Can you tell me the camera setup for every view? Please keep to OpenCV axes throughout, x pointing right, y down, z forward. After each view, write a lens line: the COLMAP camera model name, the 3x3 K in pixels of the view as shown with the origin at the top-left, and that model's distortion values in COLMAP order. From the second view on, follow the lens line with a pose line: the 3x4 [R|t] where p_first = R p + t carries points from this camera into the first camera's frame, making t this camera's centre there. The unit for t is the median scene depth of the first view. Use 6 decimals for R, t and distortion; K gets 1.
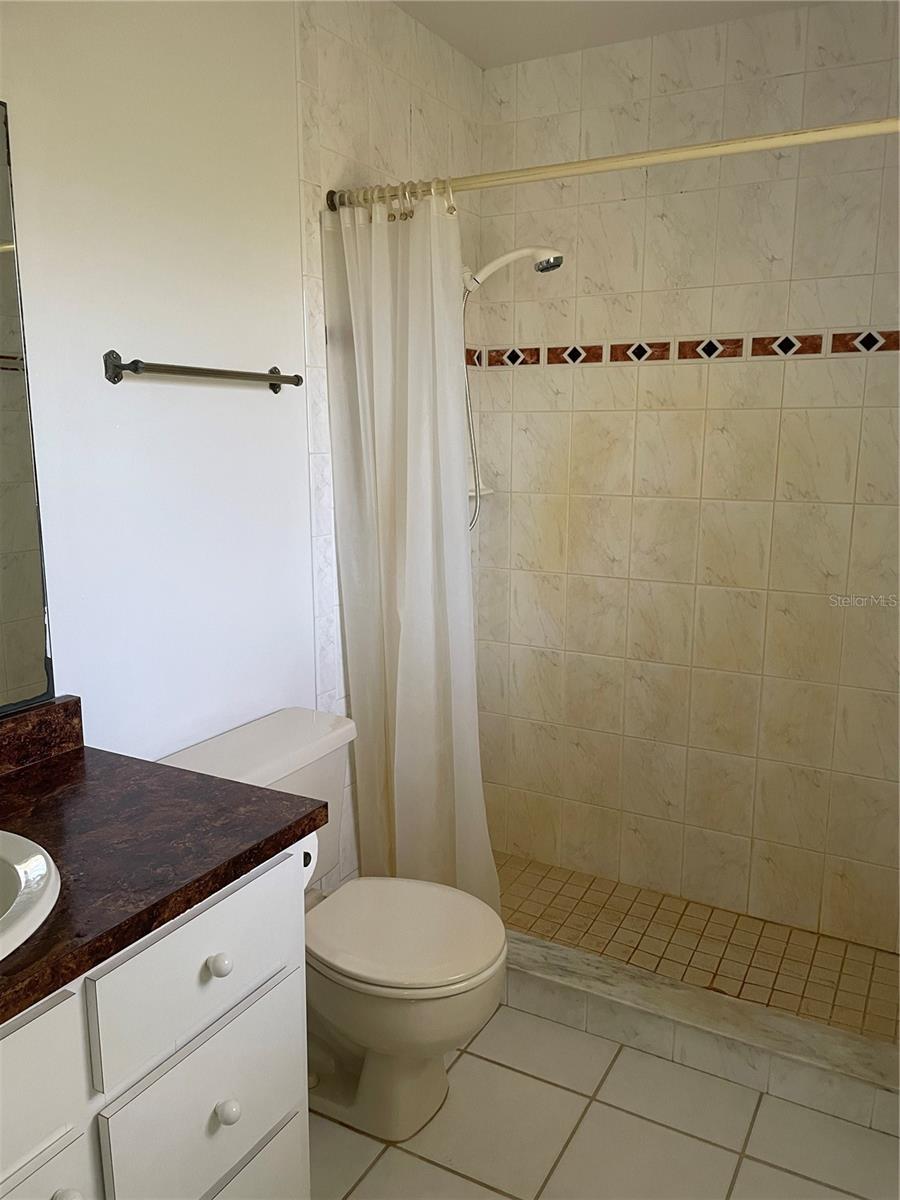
lens RADIAL K [[910.2, 0, 461.6], [0, 910.2, 603.5], [0, 0, 1]] dist [0.090713, -0.115888]
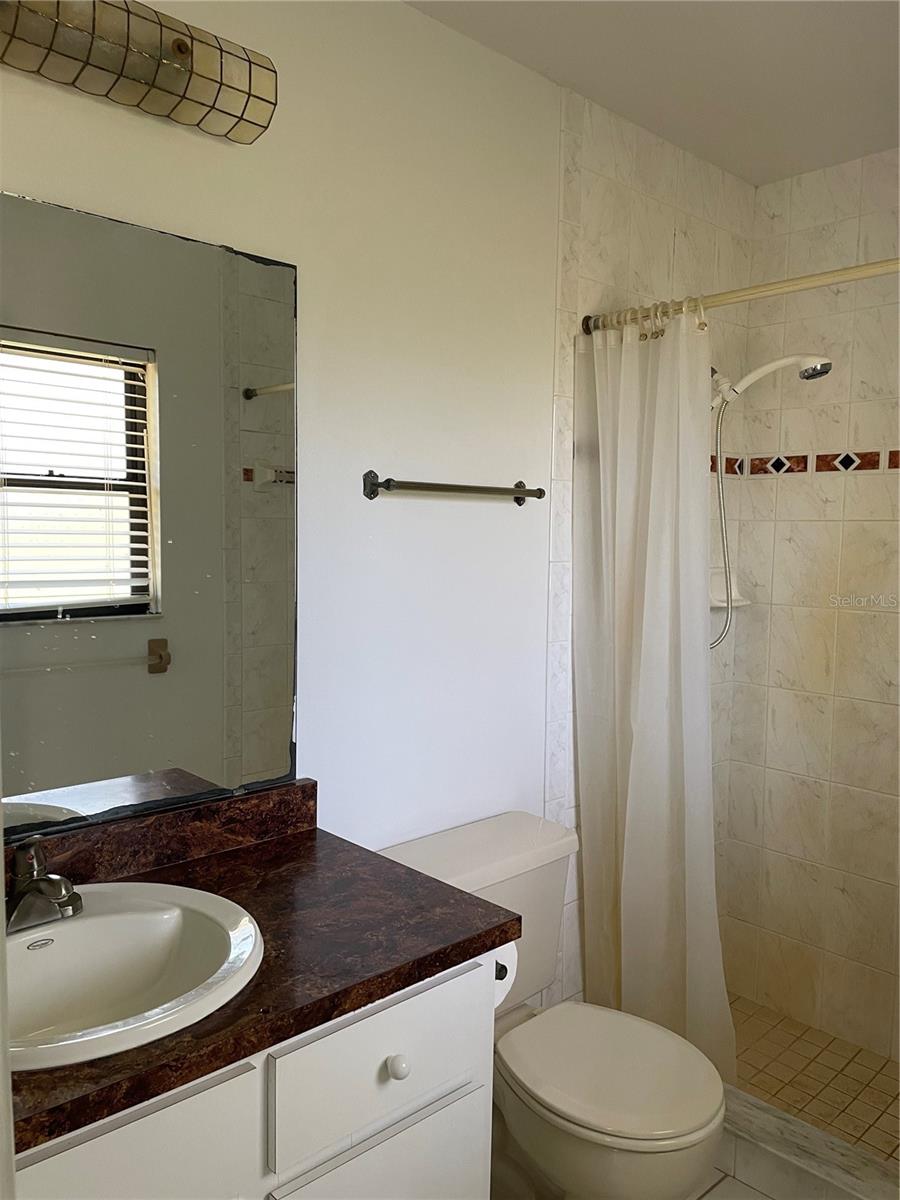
lens RADIAL K [[910.2, 0, 445.5], [0, 910.2, 603.1], [0, 0, 1]] dist [0.090713, -0.115888]
pose [[0.947504, 0.035241, -0.317797, 0.044788], [-0.070007, 0.992657, -0.098648, -0.007827], [0.311987, 0.115718, 0.943013, 0.001780]]
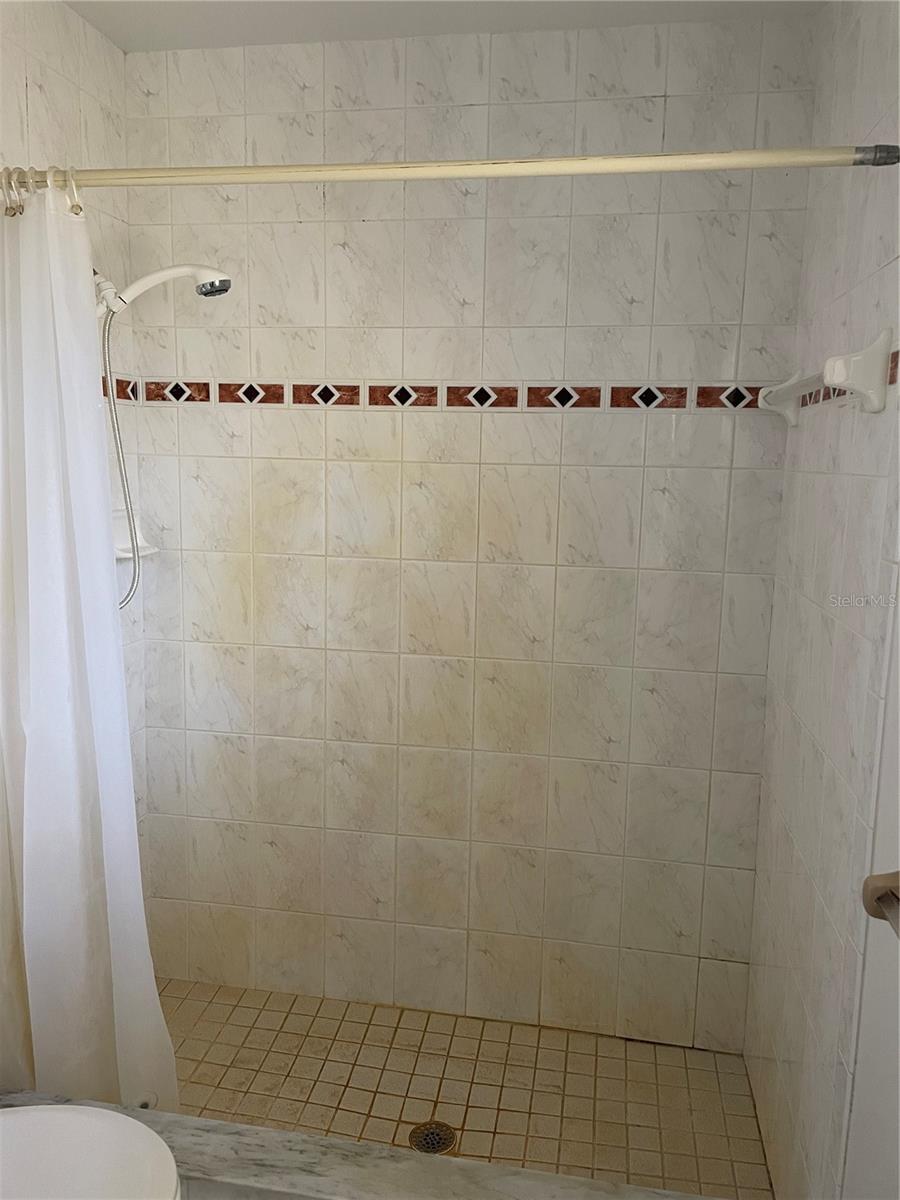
lens RADIAL K [[910.2, 0, 453.4], [0, 910.2, 592.6], [0, 0, 1]] dist [0.090713, -0.115888]
pose [[0.947721, -0.031406, 0.317549, 0.026970], [0.042251, 0.998733, -0.027320, -0.059970], [-0.316289, 0.039308, 0.947848, 0.148043]]
